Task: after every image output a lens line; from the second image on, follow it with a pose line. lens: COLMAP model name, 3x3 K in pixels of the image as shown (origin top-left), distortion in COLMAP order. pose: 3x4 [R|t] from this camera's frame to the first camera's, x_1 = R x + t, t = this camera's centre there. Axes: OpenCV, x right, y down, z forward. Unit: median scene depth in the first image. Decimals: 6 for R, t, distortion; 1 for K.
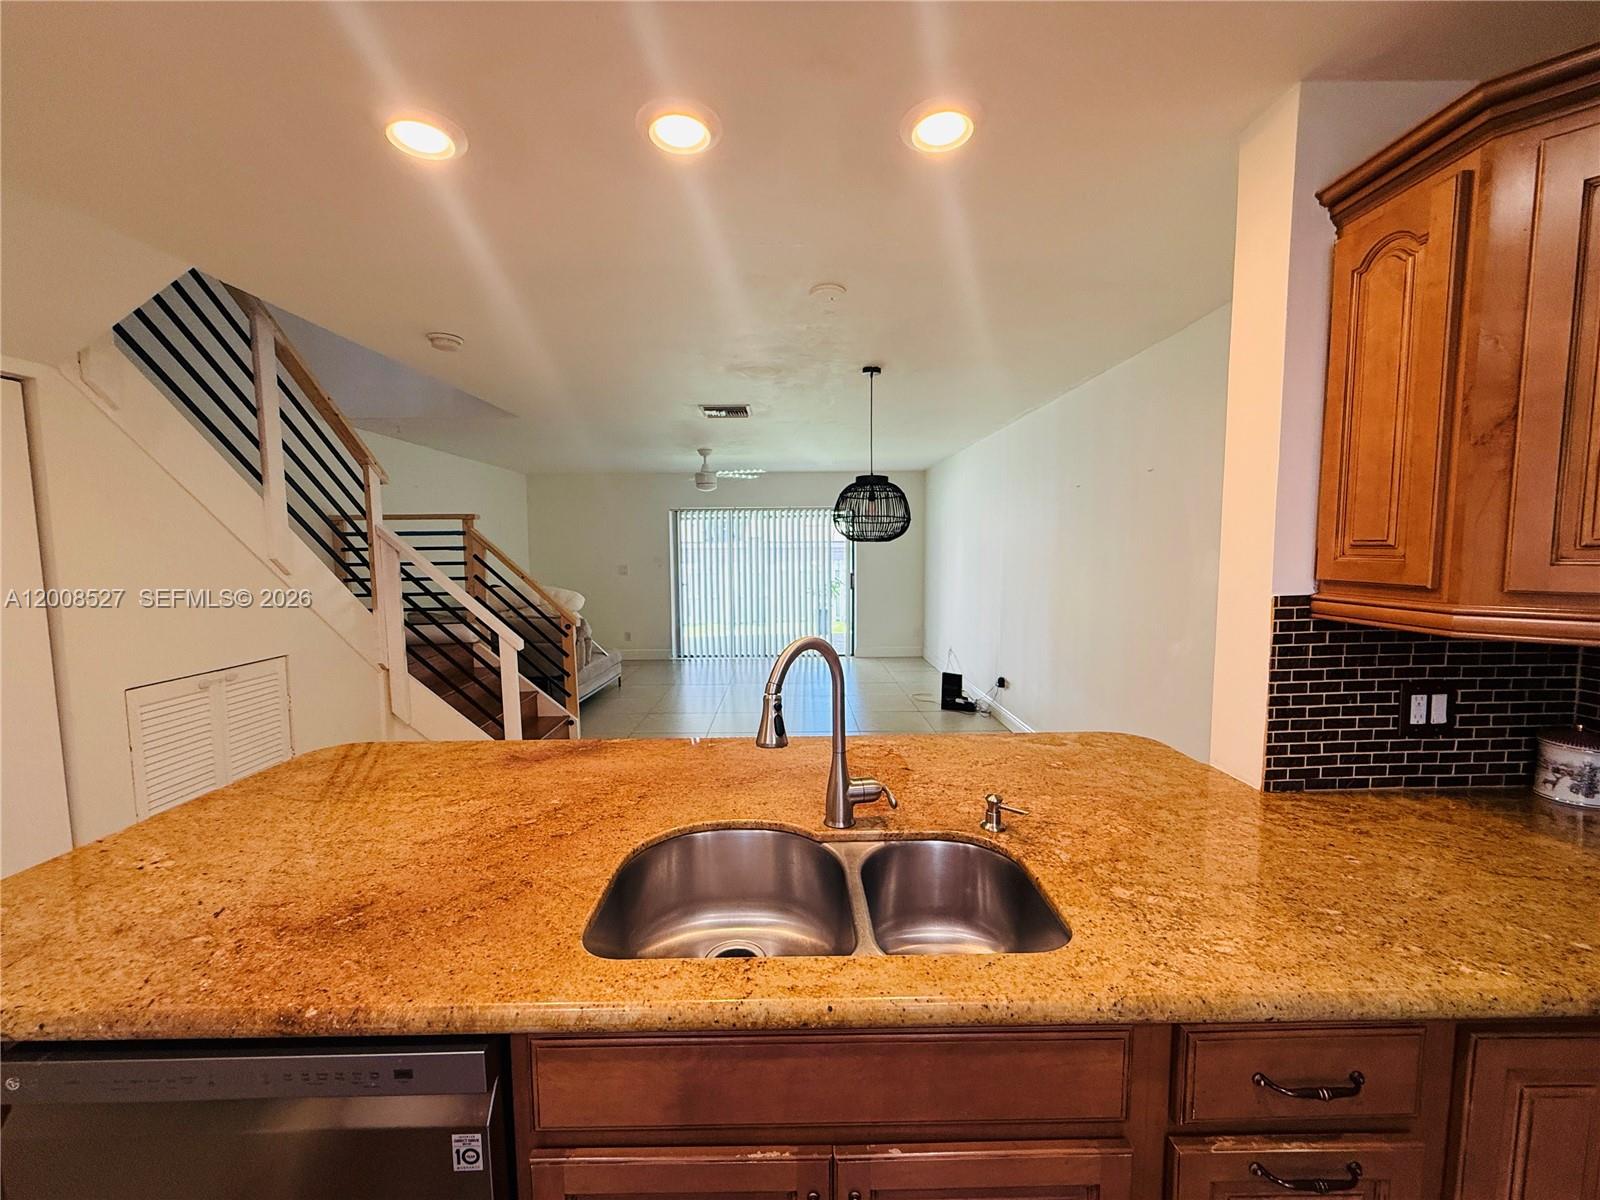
lens RADIAL K [[636.0, 0, 798.6], [0, 636.0, 603.2], [0, 0, 1]] dist [0.001392, -0.000363]
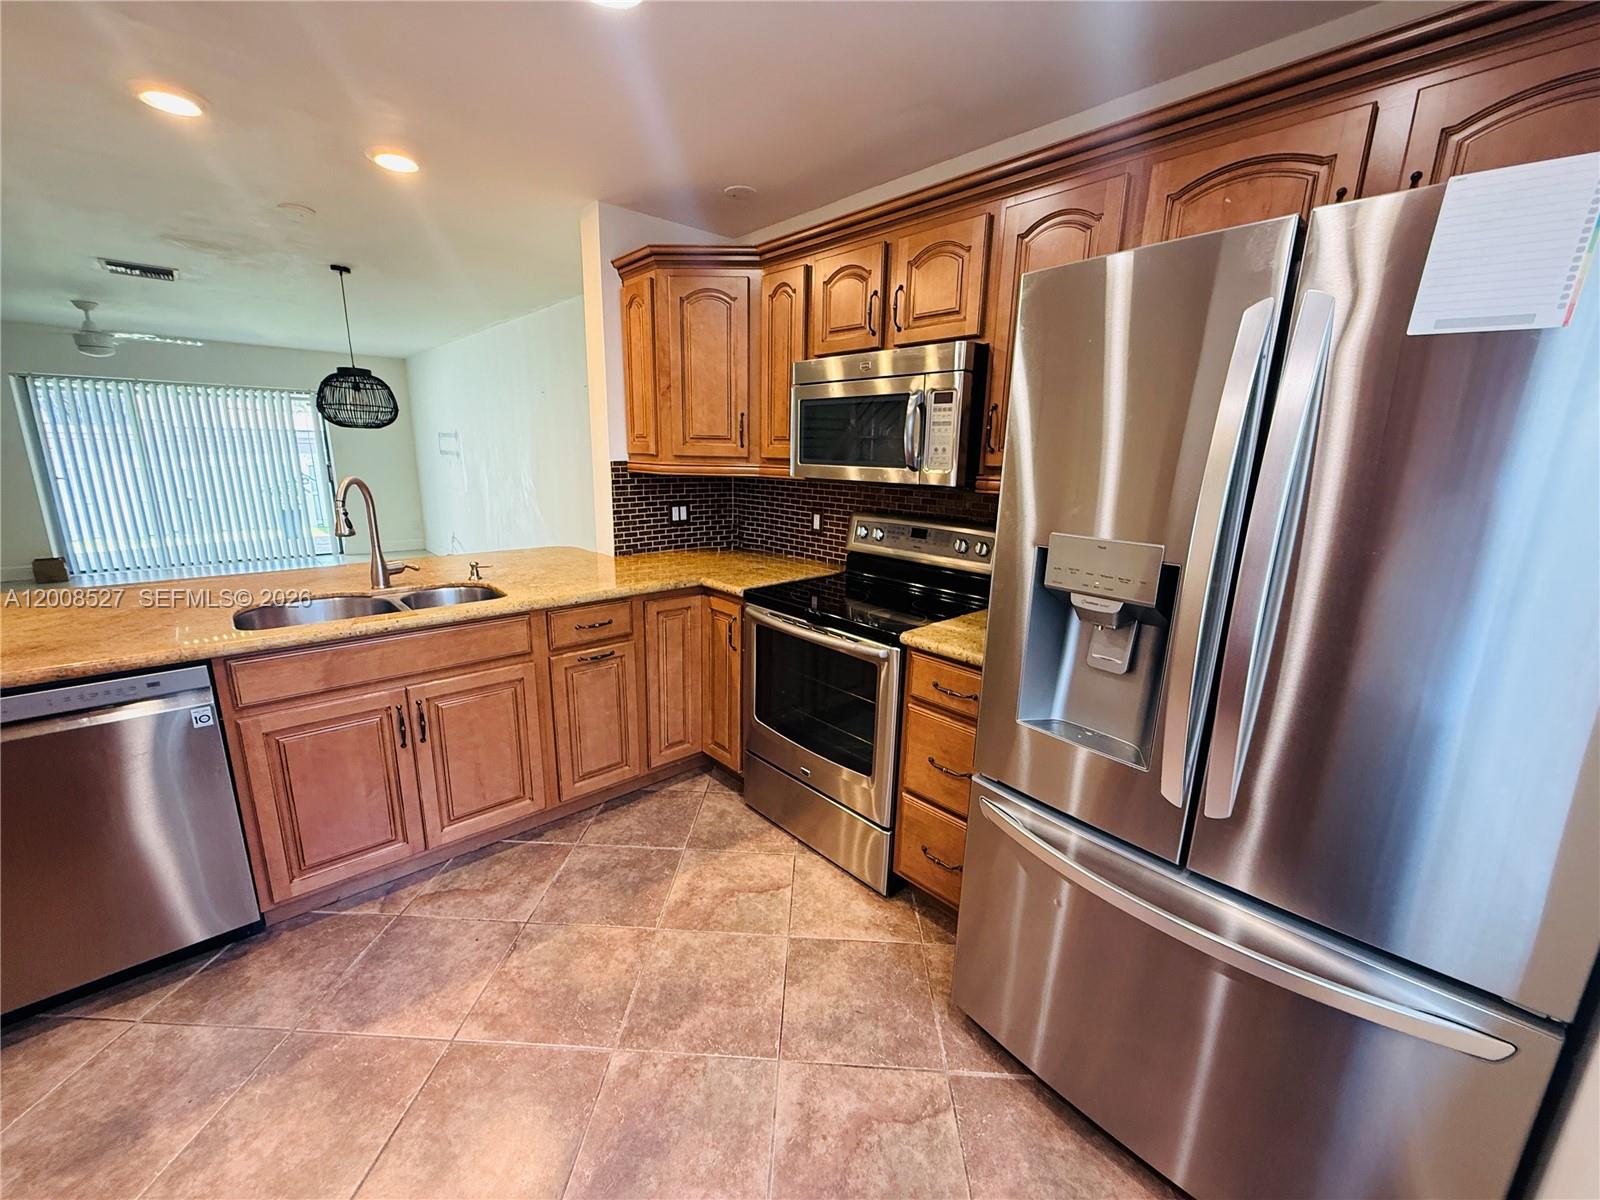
lens RADIAL K [[636.0, 0, 794.0], [0, 636.0, 599.6], [0, 0, 1]] dist [0.001392, -0.000363]
pose [[0.749967, -0.127752, 0.649022, -0.206473], [0.030792, 0.986852, 0.158669, 0.122248], [-0.660758, -0.099012, 0.744040, -0.970425]]
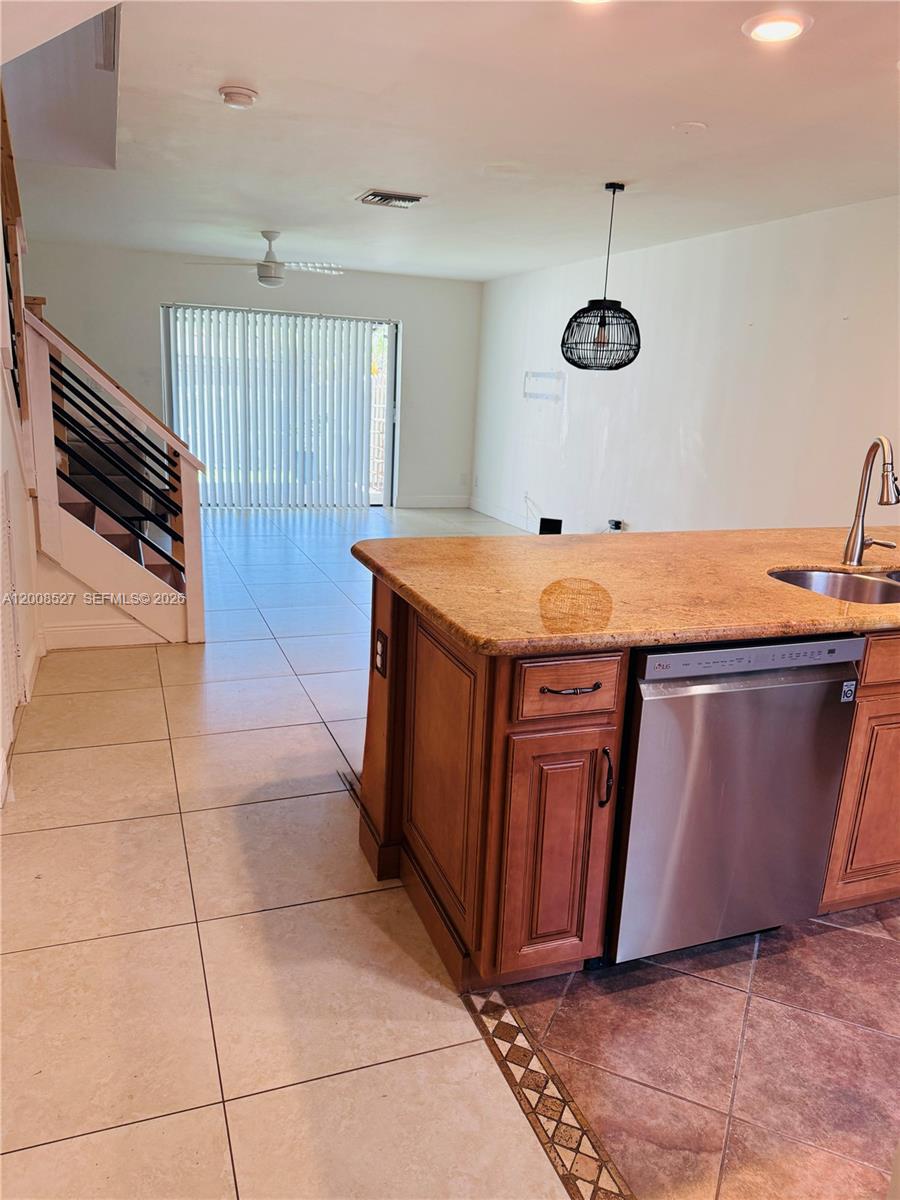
lens RADIAL K [[856.5, 0, 448.0], [0, 856.5, 595.3], [0, 0, 1]] dist [0.010046, -0.002923]
pose [[0.938591, -0.031427, 0.343596, -1.405614], [-0.025410, 0.986843, 0.159674, 0.106106], [-0.344094, -0.158600, 0.925444, -0.520282]]
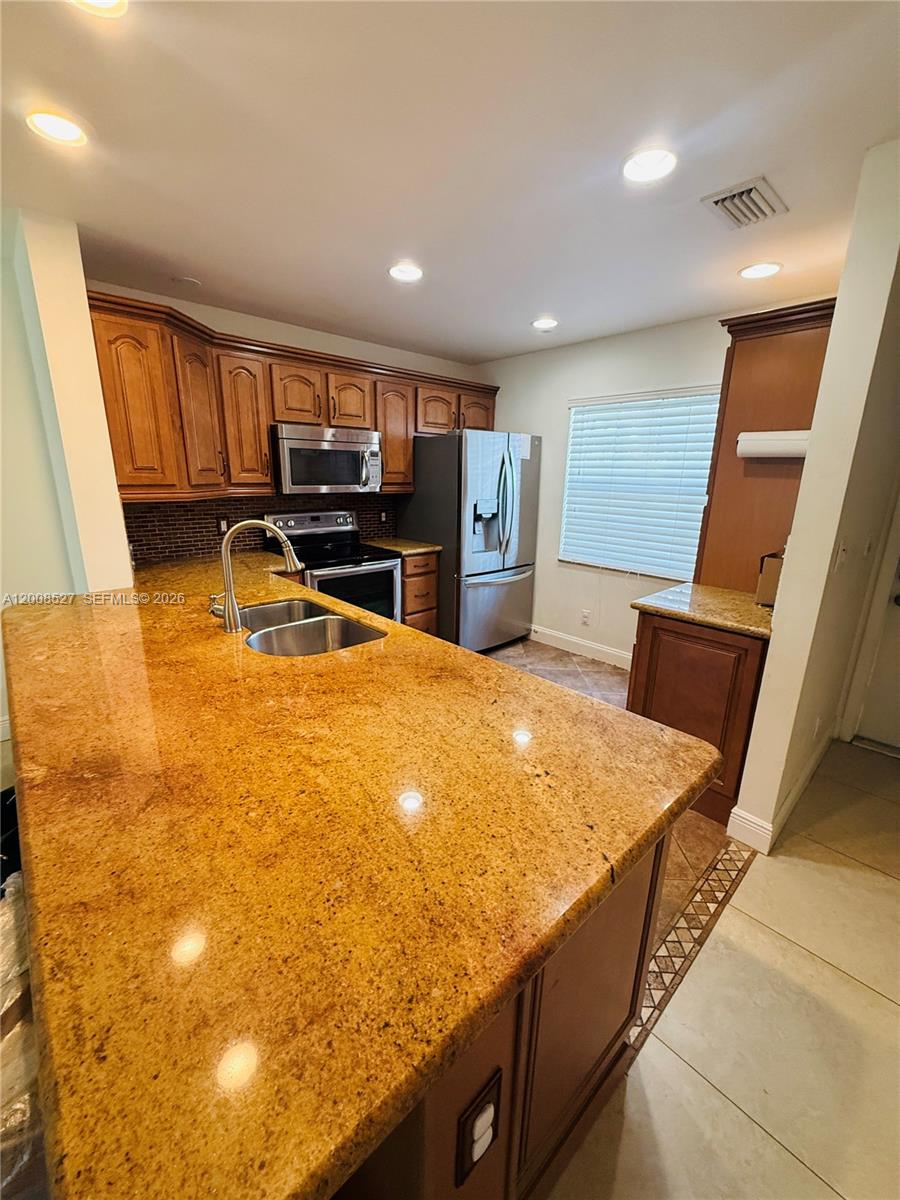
lens RADIAL K [[477.0, 0, 445.8], [0, 477.0, 599.4], [0, 0, 1]] dist [0.001392, -0.000363]
pose [[-0.665209, -0.194311, 0.720930, -1.156384], [0.056576, 0.949651, 0.308160, -0.101468], [-0.744511, 0.245778, -0.620723, 1.246538]]
